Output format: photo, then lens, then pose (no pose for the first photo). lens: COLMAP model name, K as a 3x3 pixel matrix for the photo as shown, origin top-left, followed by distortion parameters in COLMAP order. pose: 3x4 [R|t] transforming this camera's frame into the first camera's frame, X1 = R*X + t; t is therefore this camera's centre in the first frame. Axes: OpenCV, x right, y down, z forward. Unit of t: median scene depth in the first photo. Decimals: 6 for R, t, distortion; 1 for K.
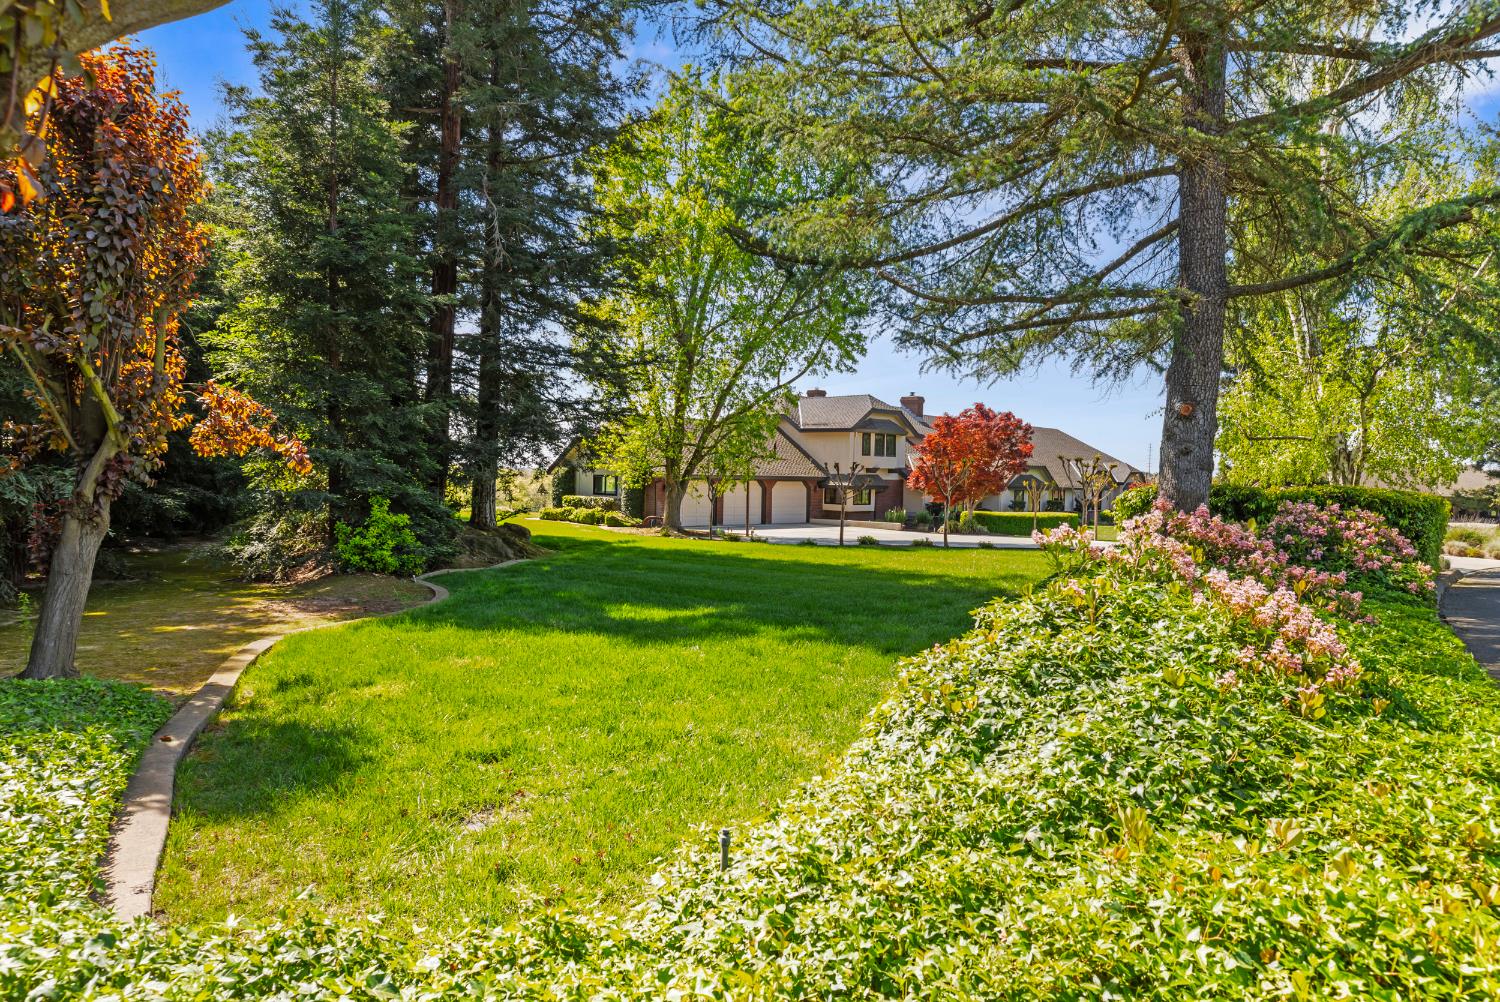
lens RADIAL K [[999.2, 0, 750.0], [0, 999.2, 501.0], [0, 0, 1]] dist [0.000335, 0.000206]
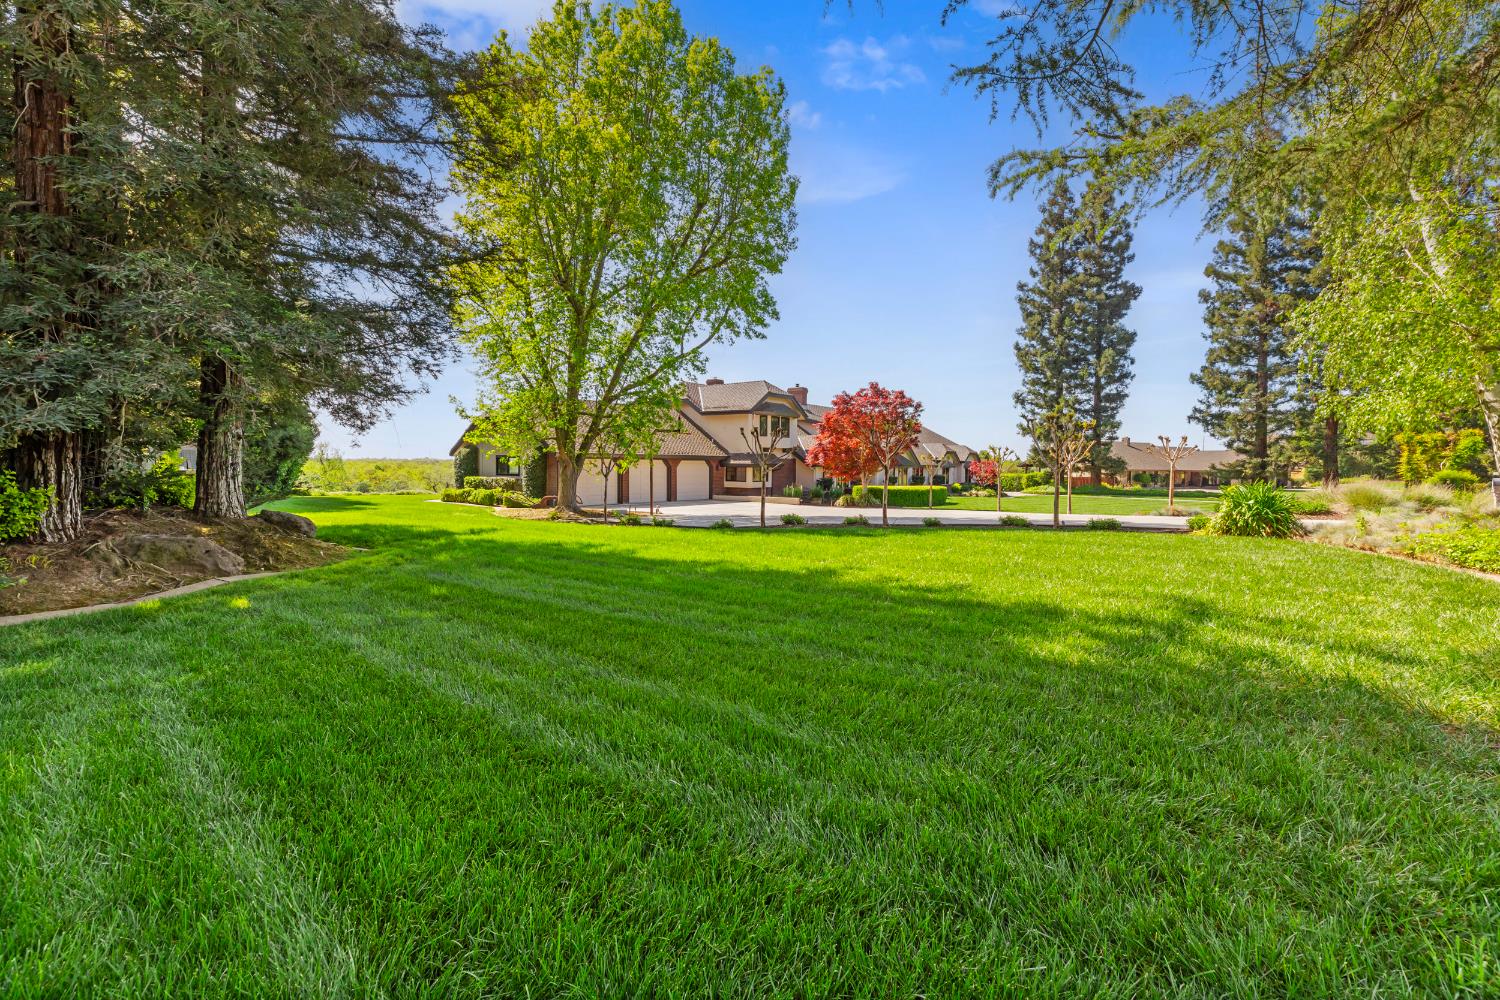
lens RADIAL K [[723.9, 0, 775.5], [0, 723.9, 475.1], [0, 0, 1]] dist [0.012656, 0.000277]
pose [[0.987018, -0.014068, 0.159993, 0.003236], [0.015525, 0.999849, -0.007864, 0.003474], [-0.159858, 0.010246, 0.987087, 0.243258]]
